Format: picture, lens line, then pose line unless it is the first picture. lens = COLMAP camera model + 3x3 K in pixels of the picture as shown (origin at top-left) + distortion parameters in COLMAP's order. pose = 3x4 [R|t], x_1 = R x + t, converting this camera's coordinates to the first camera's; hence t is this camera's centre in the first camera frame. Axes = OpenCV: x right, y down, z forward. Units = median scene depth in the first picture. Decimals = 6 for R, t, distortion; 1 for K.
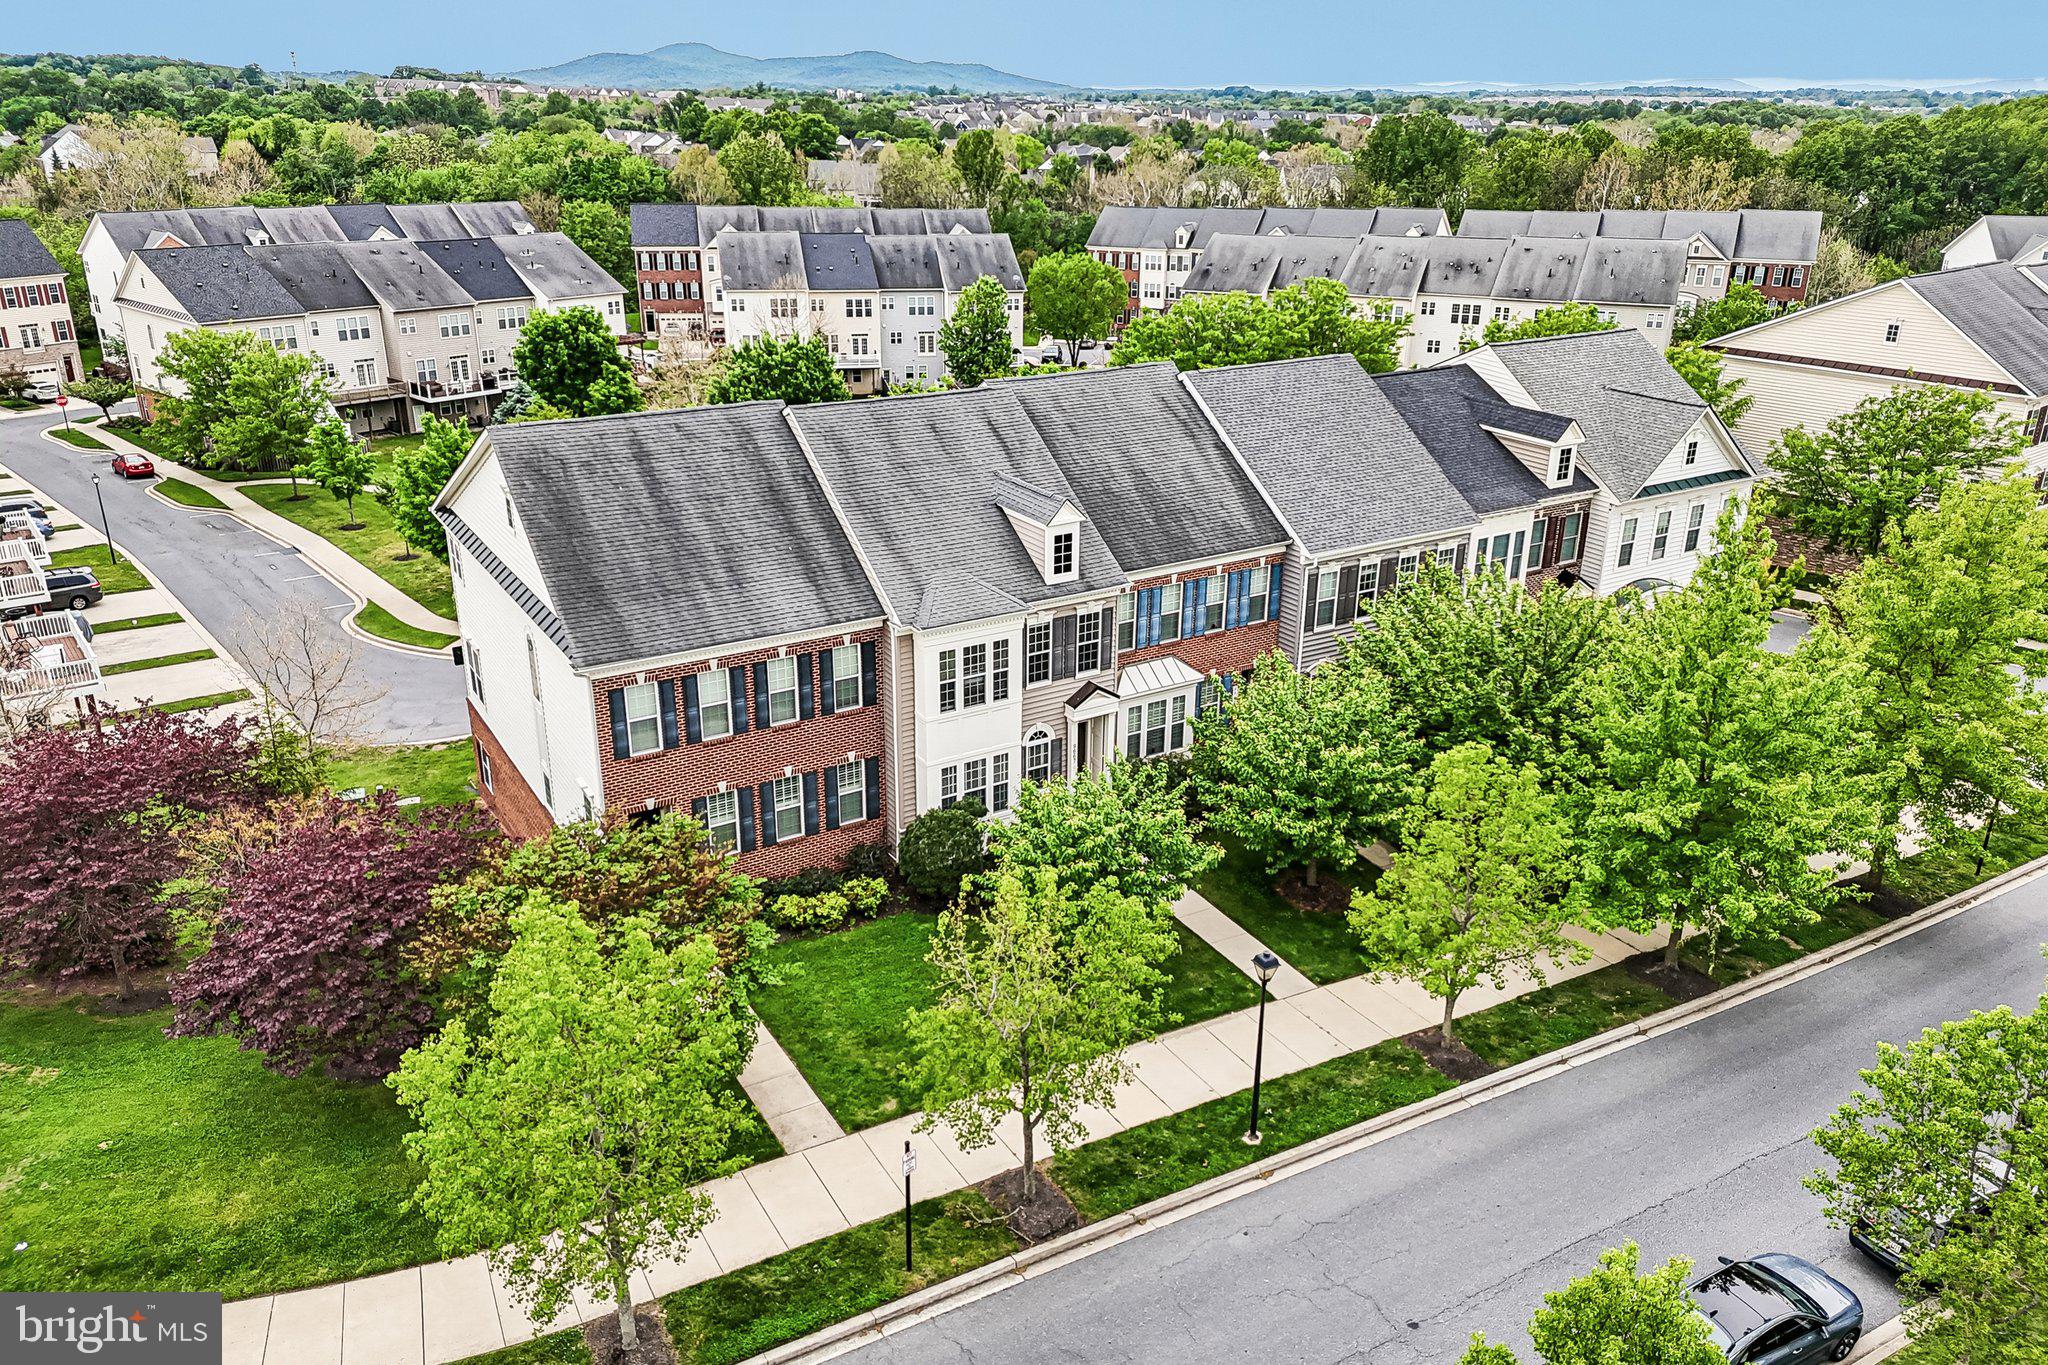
lens RADIAL K [[1465.7, 0, 1030.2], [0, 1465.7, 705.1], [0, 0, 1]] dist [0.095478, -0.096066]
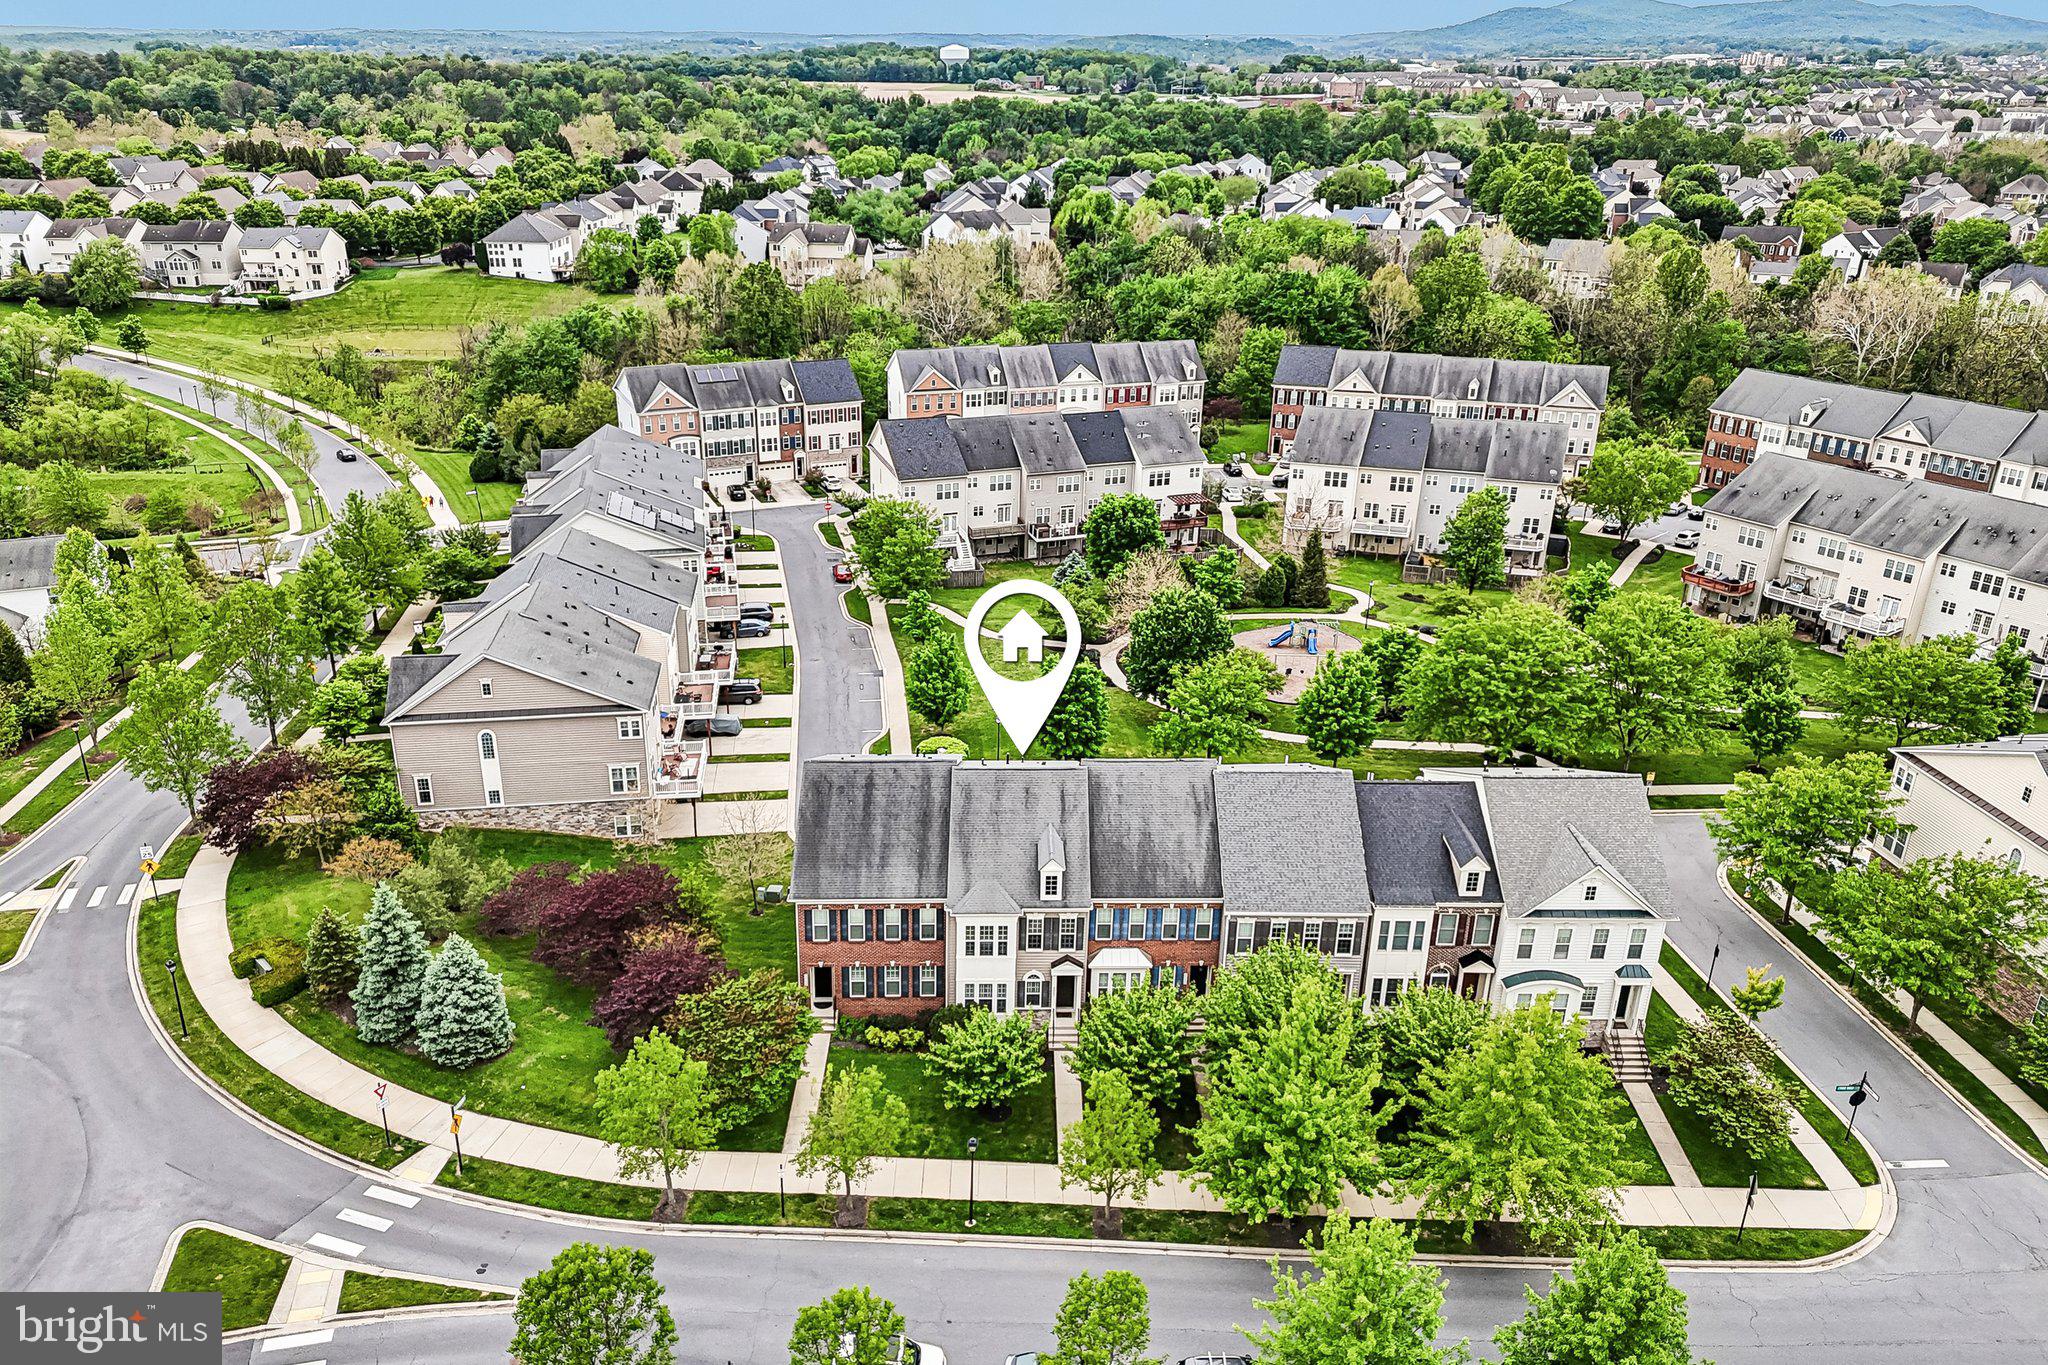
lens RADIAL K [[1502.6, 0, 1029.2], [0, 1502.6, 705.8], [0, 0, 1]] dist [0.121378, -0.143283]
pose [[0.855583, 0.202172, -0.476554, 0.763905], [-0.191617, 0.978880, 0.071257, -0.407703], [0.480895, 0.030350, 0.876253, -0.589426]]
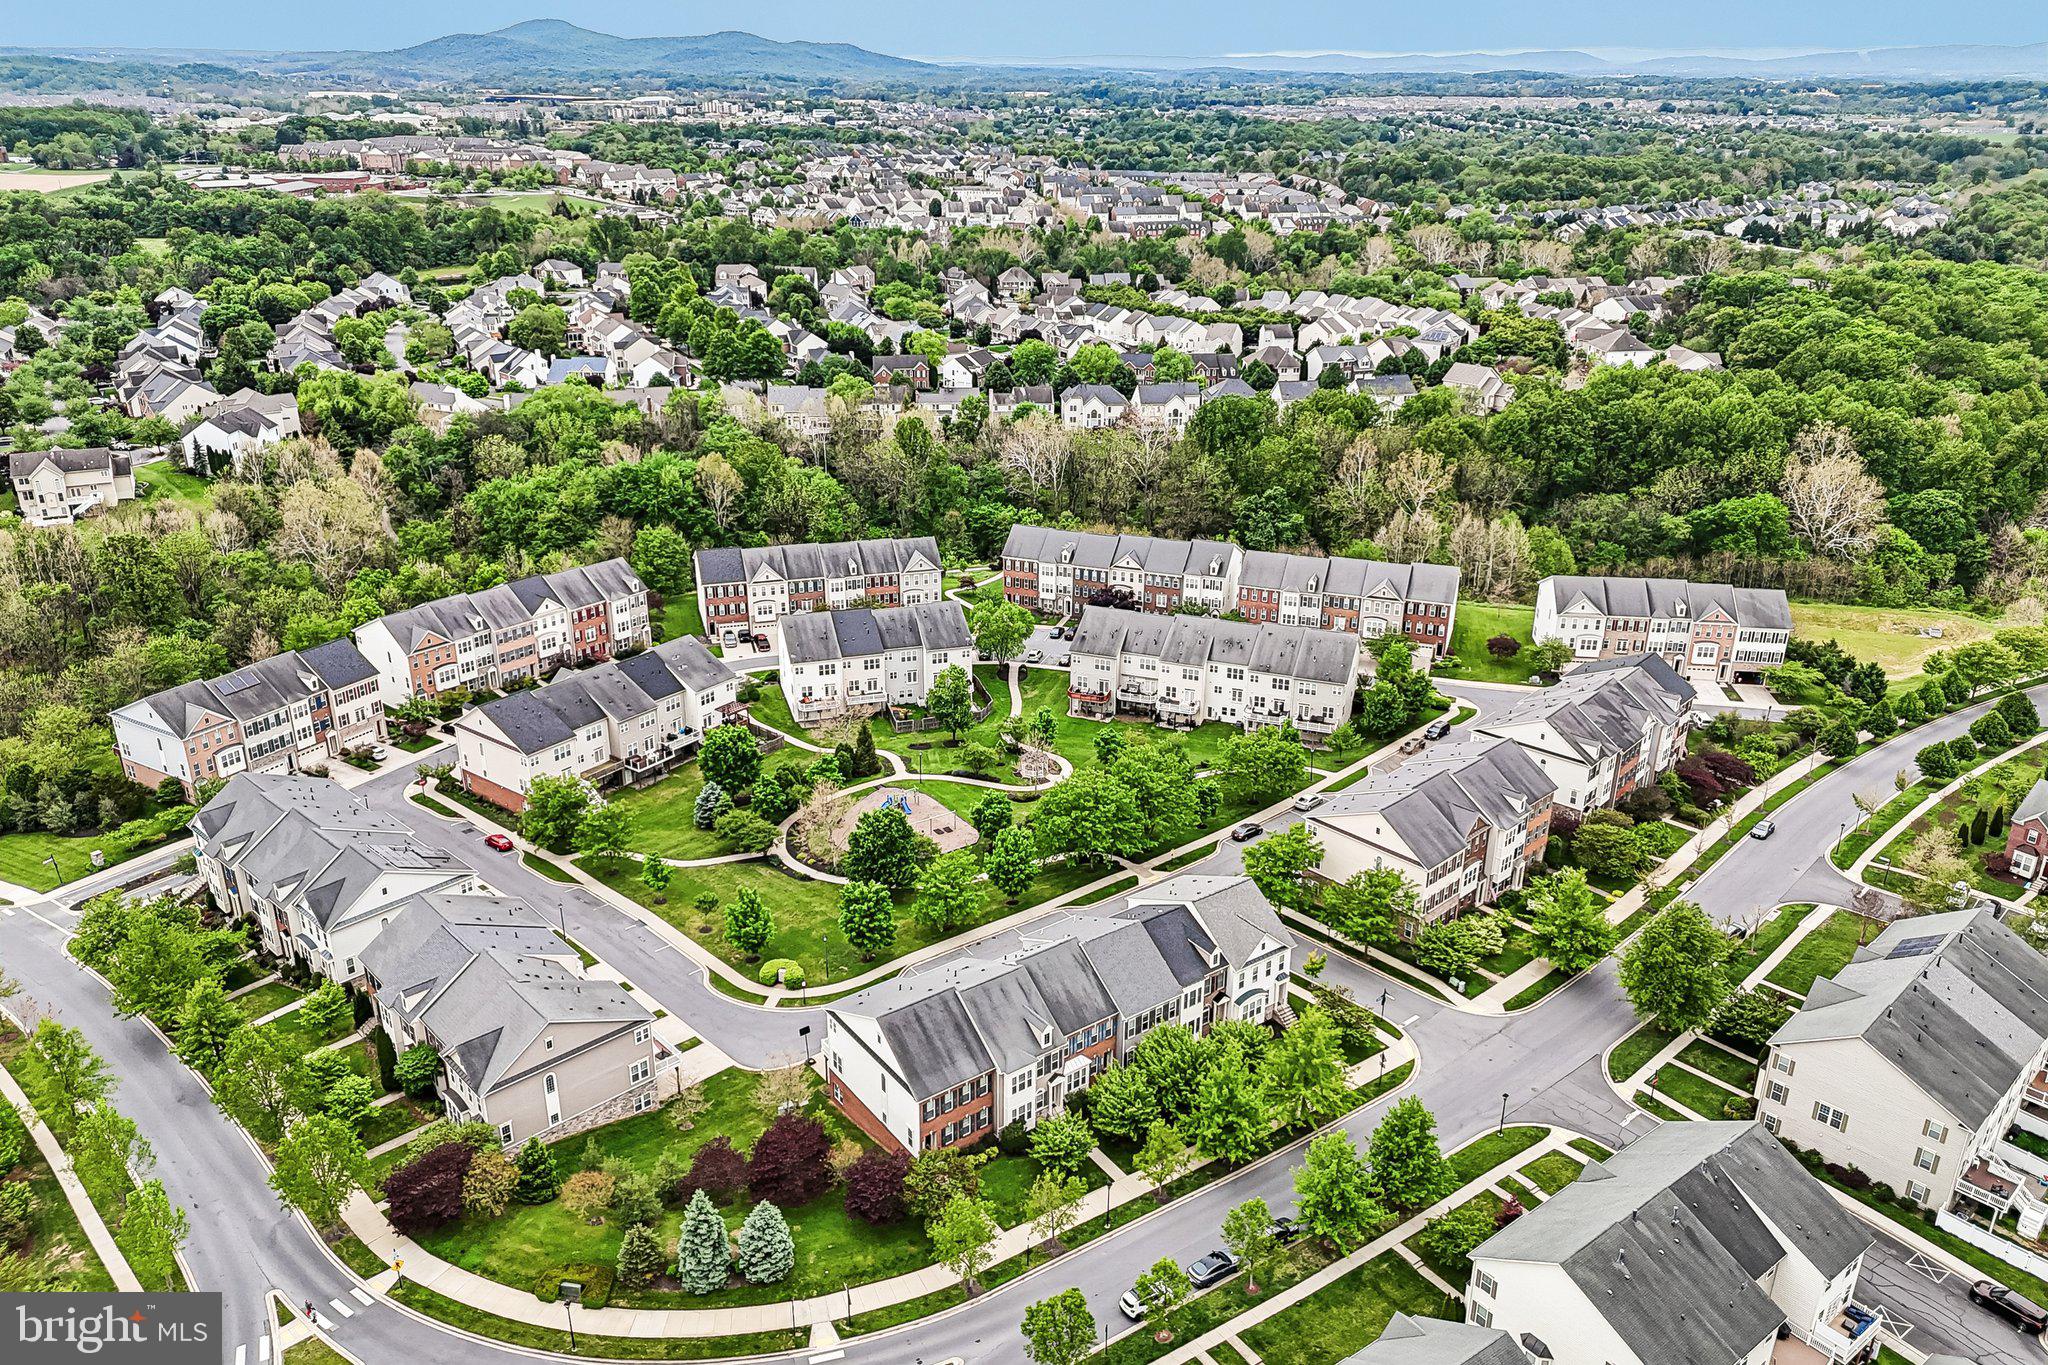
lens RADIAL K [[1483.4, 0, 1047.1], [0, 1483.4, 691.5], [0, 0, 1]] dist [0.096431, -0.100768]
pose [[0.995669, -0.028402, 0.088519, -0.223907], [0.027118, 0.999509, 0.015671, -0.833997], [-0.088921, -0.013203, 0.995951, -2.047201]]
